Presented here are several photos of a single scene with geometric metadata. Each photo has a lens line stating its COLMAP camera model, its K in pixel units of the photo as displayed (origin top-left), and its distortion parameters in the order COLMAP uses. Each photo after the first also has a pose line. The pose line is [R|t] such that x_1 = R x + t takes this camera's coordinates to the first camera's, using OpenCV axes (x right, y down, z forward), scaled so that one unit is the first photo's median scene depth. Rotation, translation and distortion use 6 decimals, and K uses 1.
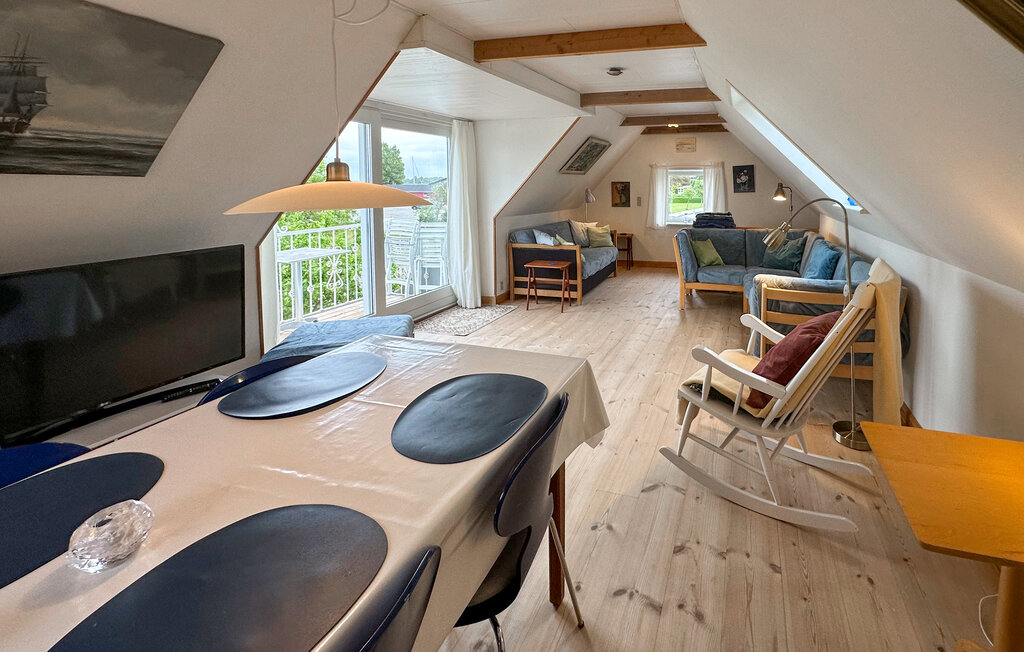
lens RADIAL K [[619.4, 0, 511.4], [0, 619.4, 266.1], [0, 0, 1]] dist [-0.001242, -0.000253]
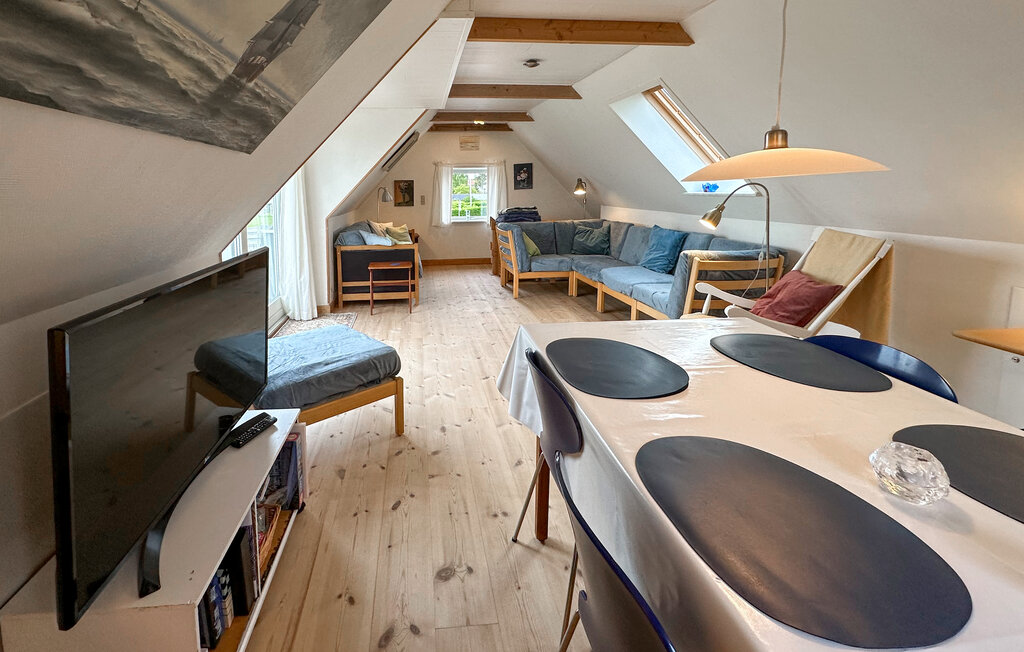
lens RADIAL K [[622.6, 0, 512.0], [0, 622.6, 326.0], [0, 0, 1]] dist [-0.001053, -0.000413]
pose [[0.873965, -0.116776, 0.471750, -0.228863], [0.075586, 0.991552, 0.105415, 0.002762], [-0.480075, -0.056472, 0.875408, 0.053606]]
